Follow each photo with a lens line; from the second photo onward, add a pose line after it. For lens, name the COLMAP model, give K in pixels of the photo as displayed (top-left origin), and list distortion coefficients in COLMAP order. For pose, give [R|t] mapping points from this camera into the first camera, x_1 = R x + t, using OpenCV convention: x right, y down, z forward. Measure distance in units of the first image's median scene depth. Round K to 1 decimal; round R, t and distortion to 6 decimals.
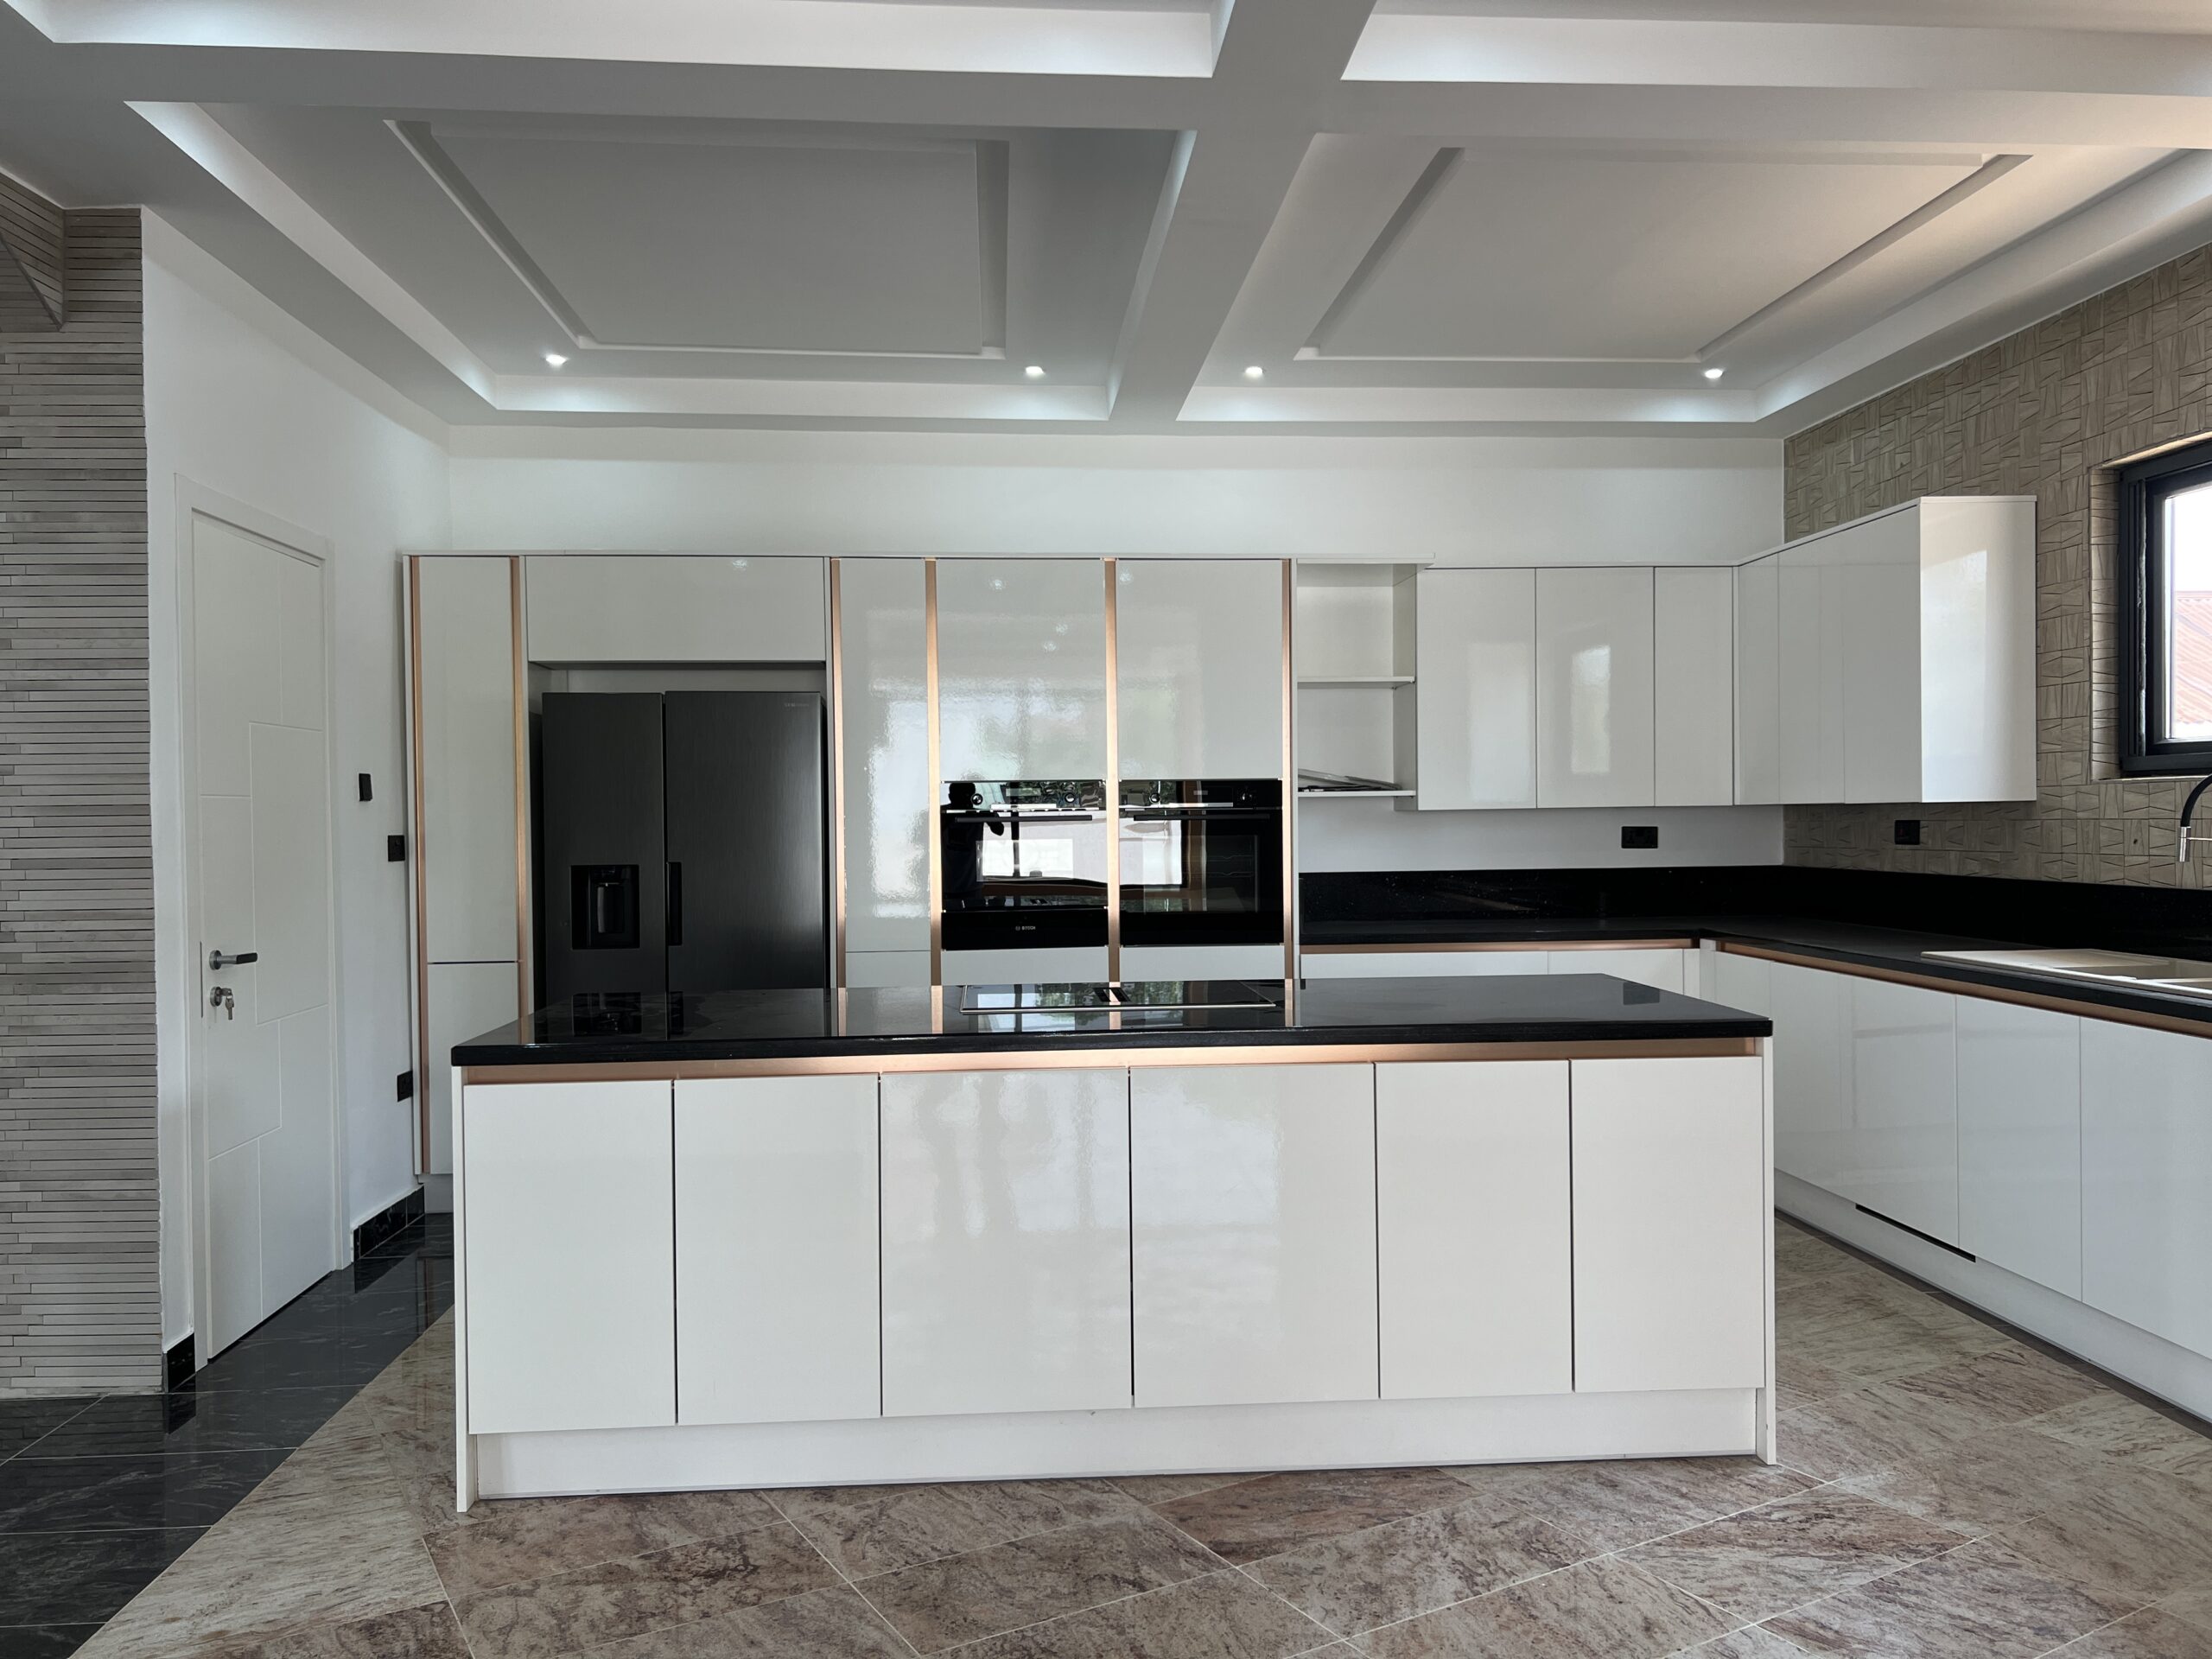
lens RADIAL K [[1650.0, 0, 1091.1], [0, 1650.0, 835.7], [0, 0, 1]] dist [0.064051, -0.075104]
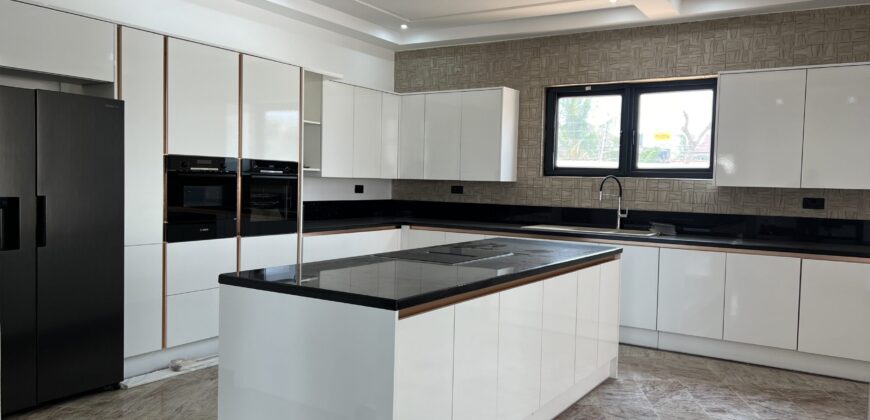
lens RADIAL K [[652.4, 0, 426.4], [0, 652.4, 210.3], [0, 0, 1]] dist [0.052693, -0.059752]
pose [[0.599378, -0.007582, 0.800430, -0.620000], [-0.023392, 0.999362, 0.026984, 0.005790], [-0.800124, -0.034897, 0.598818, 0.364489]]
